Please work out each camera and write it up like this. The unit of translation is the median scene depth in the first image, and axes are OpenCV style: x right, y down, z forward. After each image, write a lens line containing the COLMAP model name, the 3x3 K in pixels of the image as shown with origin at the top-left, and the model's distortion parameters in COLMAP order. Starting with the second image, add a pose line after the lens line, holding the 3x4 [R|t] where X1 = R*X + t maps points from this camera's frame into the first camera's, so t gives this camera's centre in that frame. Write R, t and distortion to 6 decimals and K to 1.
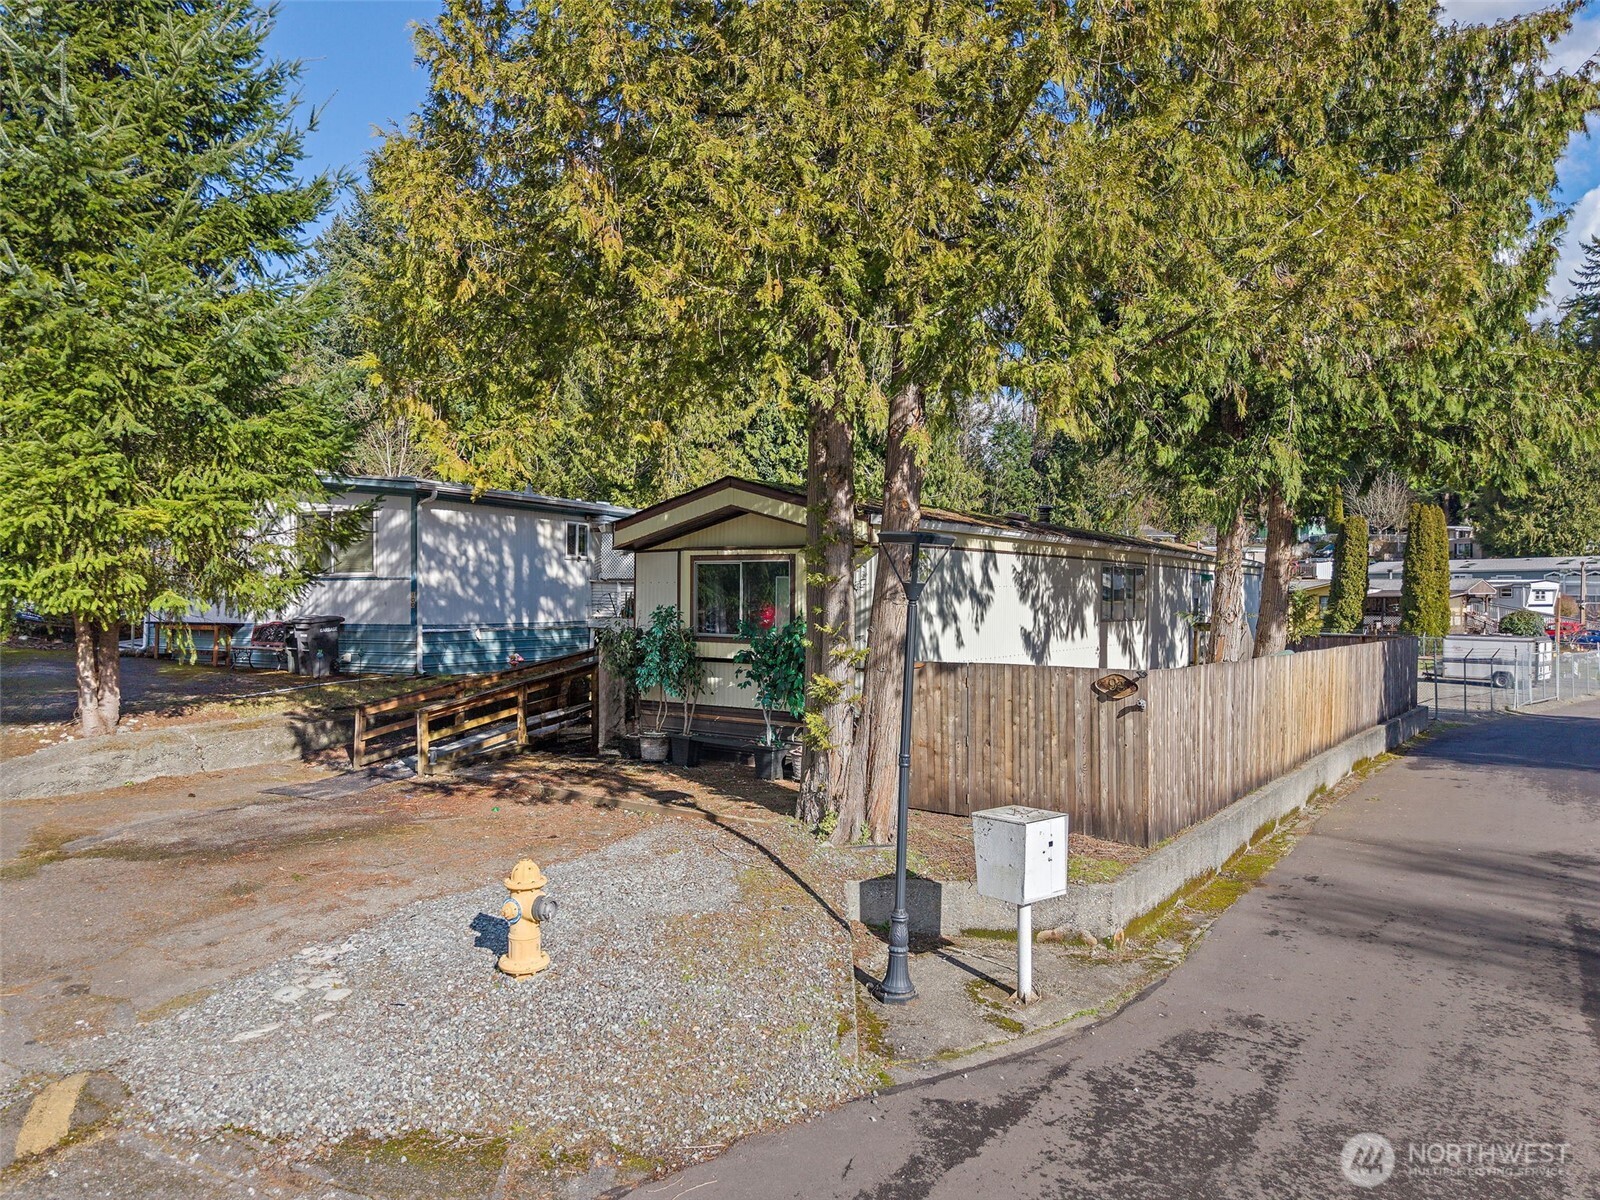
lens RADIAL K [[1093.6, 0, 798.2], [0, 1093.6, 595.9], [0, 0, 1]] dist [0.038680, -0.045033]
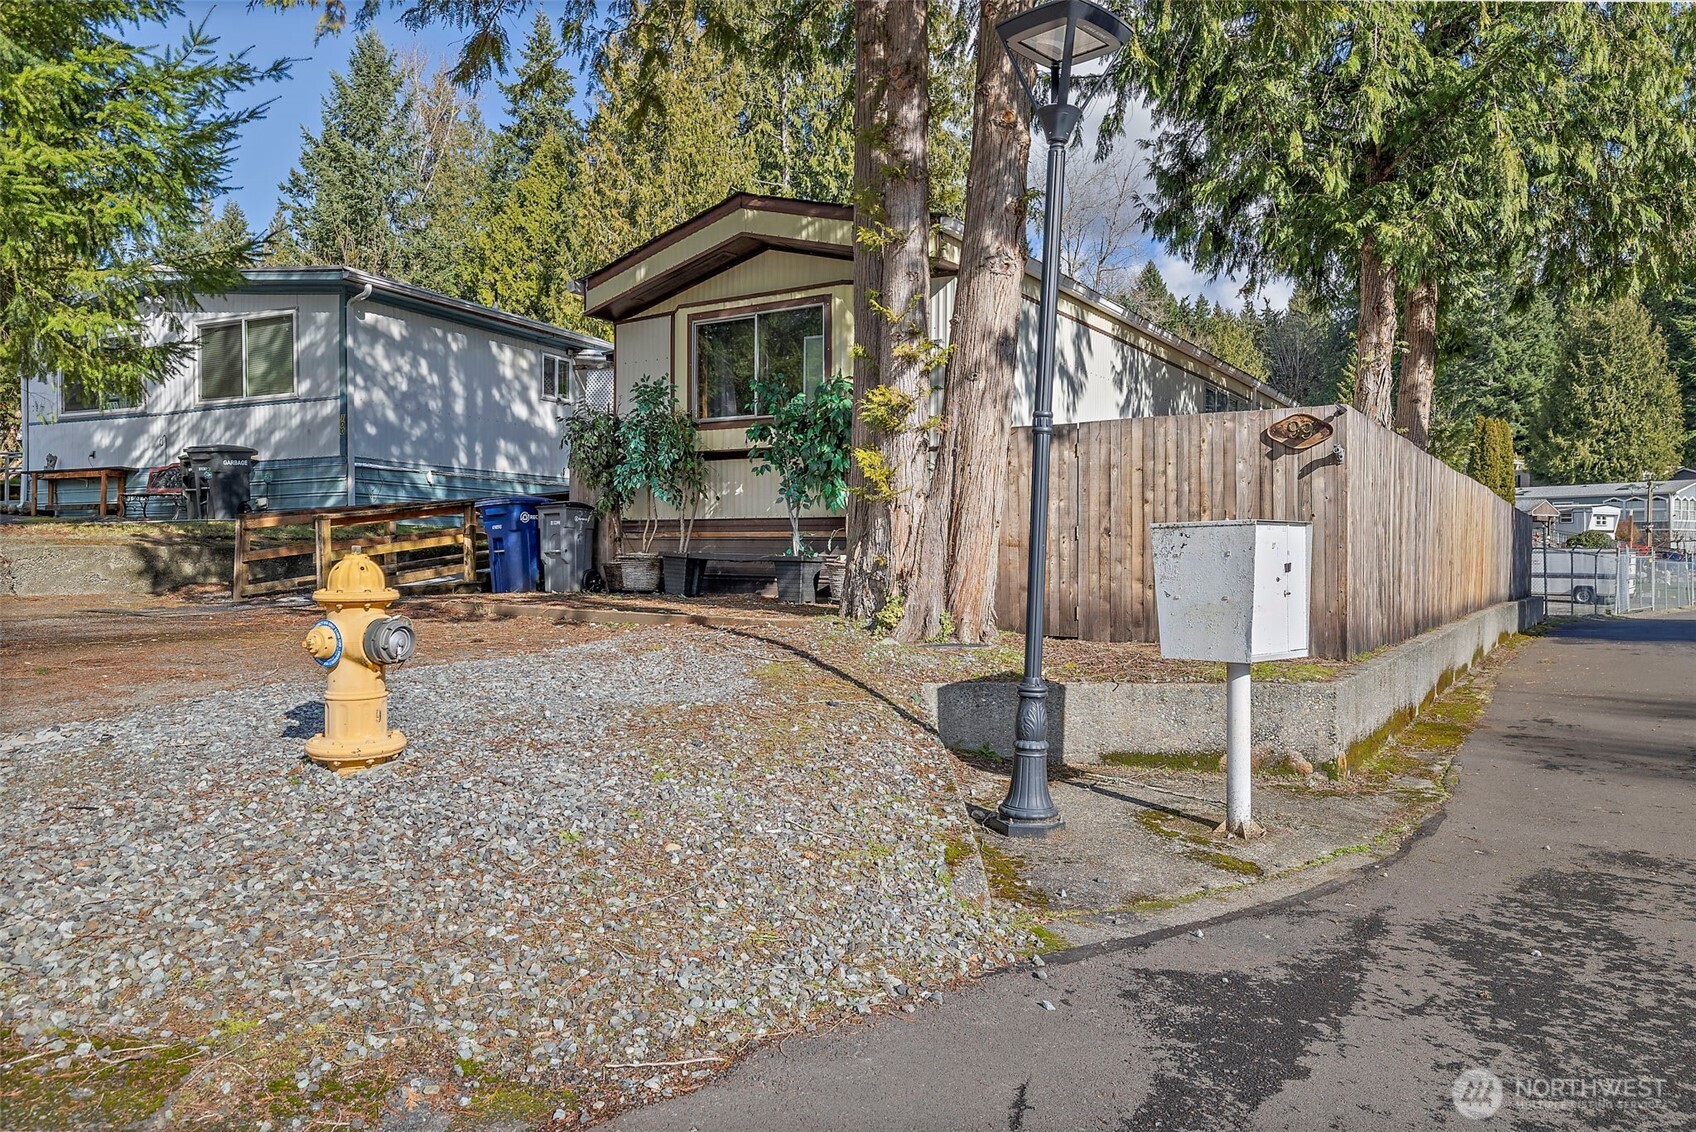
lens RADIAL K [[1130.7, 0, 848.0], [0, 1130.7, 566.0], [0, 0, 1]] dist [0.002953, -0.001572]
pose [[0.999616, -0.001139, 0.027687, -0.019732], [0.000711, 0.999880, 0.015470, 0.193757], [-0.027702, -0.015445, 0.999497, 0.362376]]
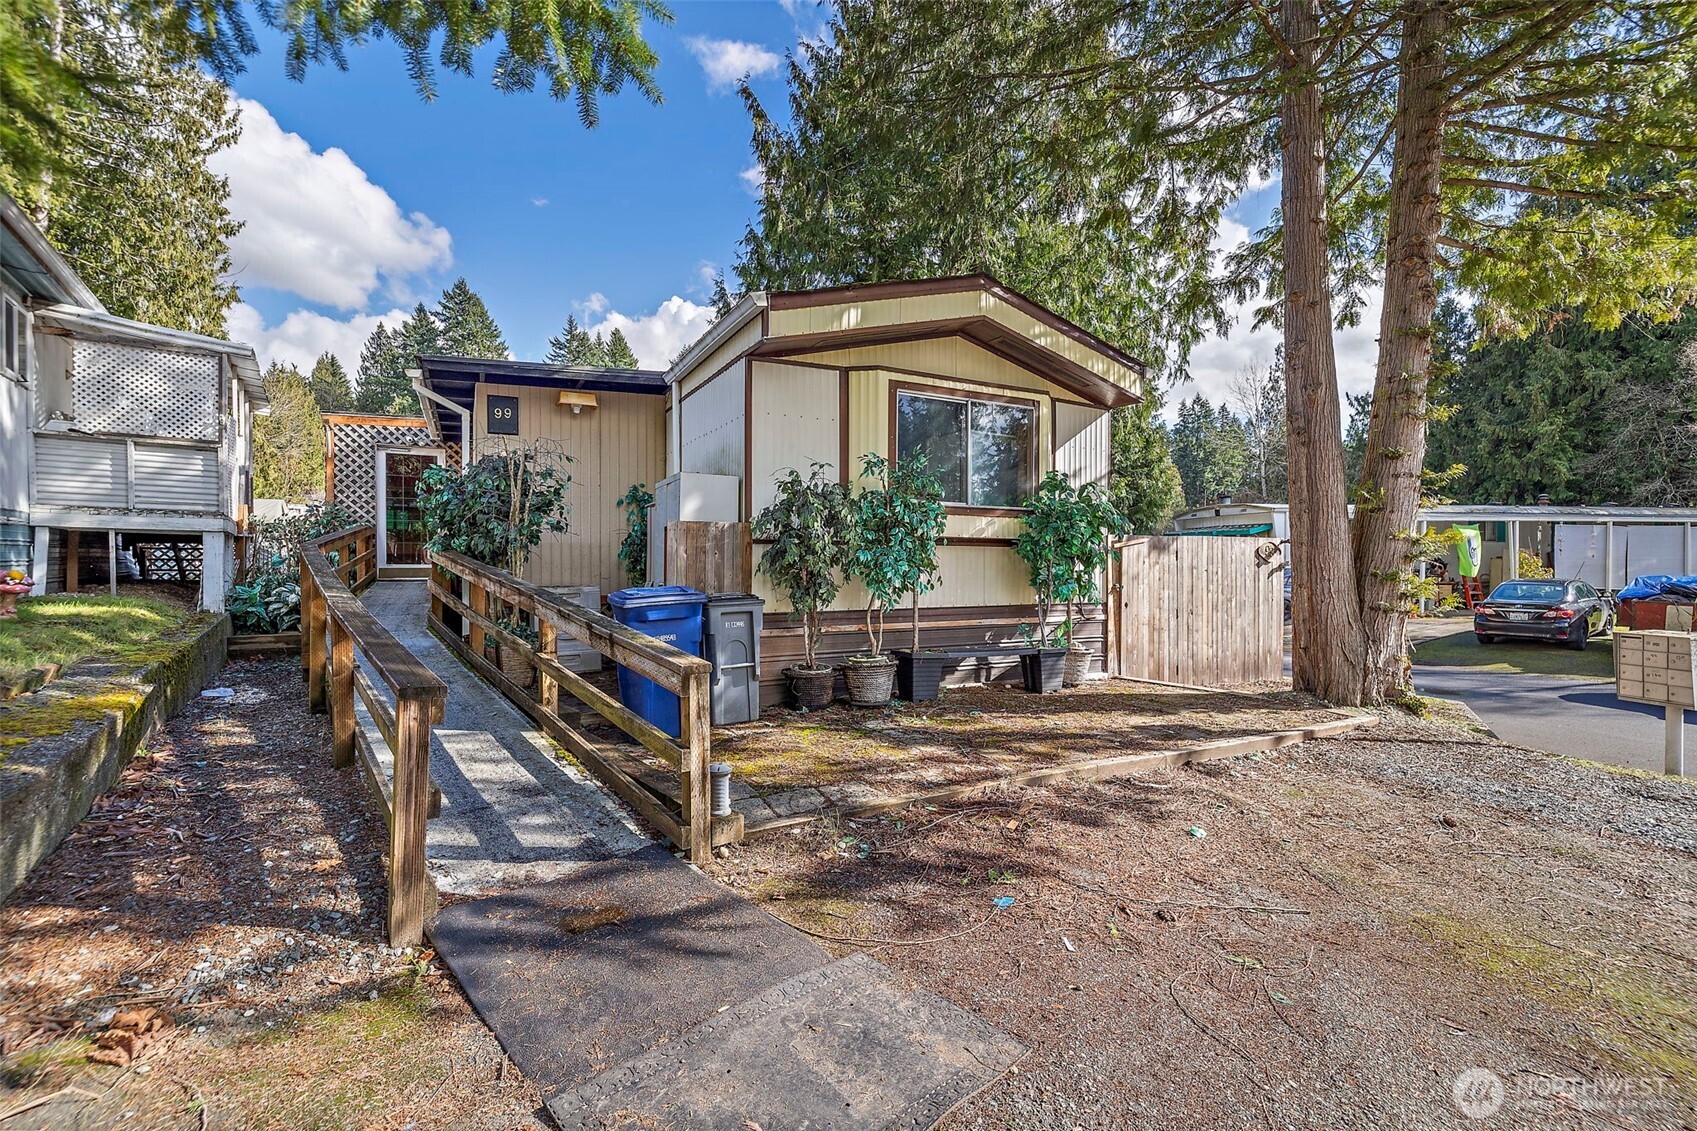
lens RADIAL K [[728.7, 0, 848.5], [0, 728.7, 565.5], [0, 0, 1]] dist [0.006124, 0.000149]
pose [[0.447813, -0.010250, 0.894068, -0.797063], [-0.002916, 0.999912, 0.012924, 0.109063], [-0.894122, -0.008395, 0.447744, 1.314933]]
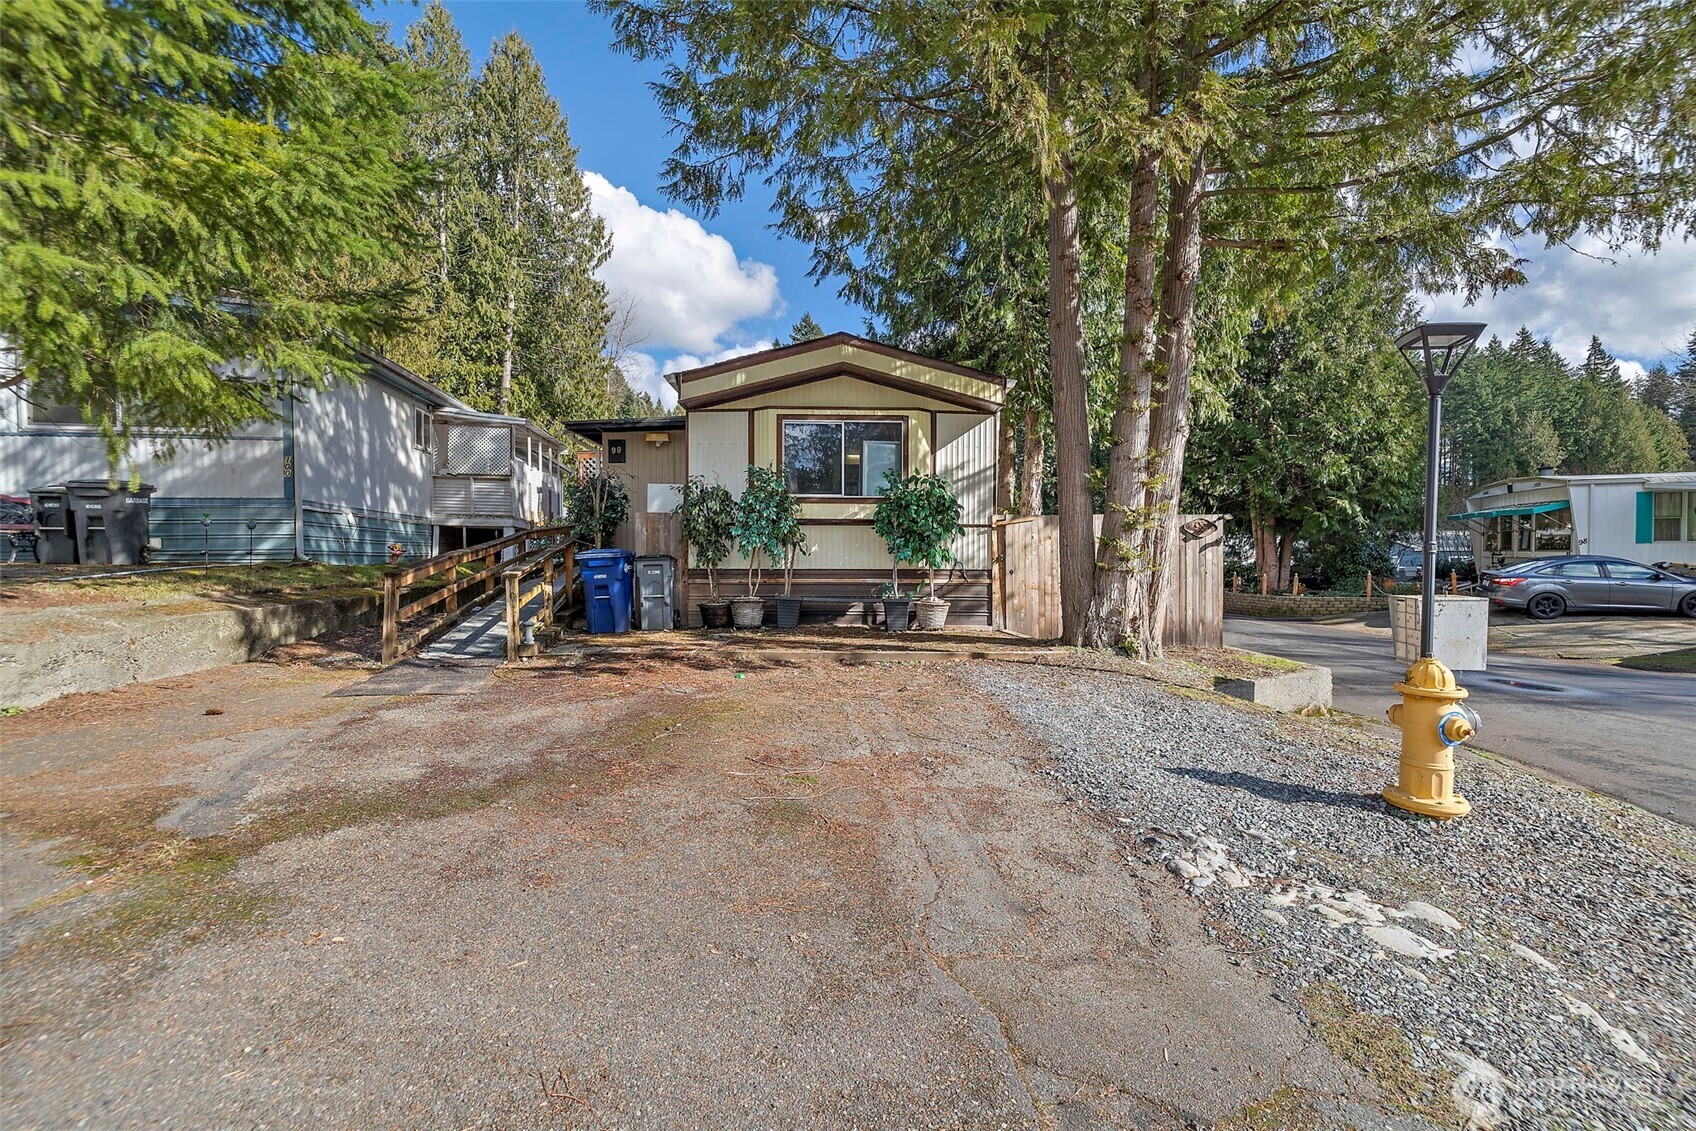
lens RADIAL K [[728.2, 0, 848.0], [0, 728.2, 565.5], [0, 0, 1]] dist [0.006124, 0.000149]
pose [[0.795157, -0.011476, 0.606295, -0.707501], [0.000768, 0.999839, 0.017917, 0.137631], [-0.606403, -0.013781, 0.795038, 0.704809]]
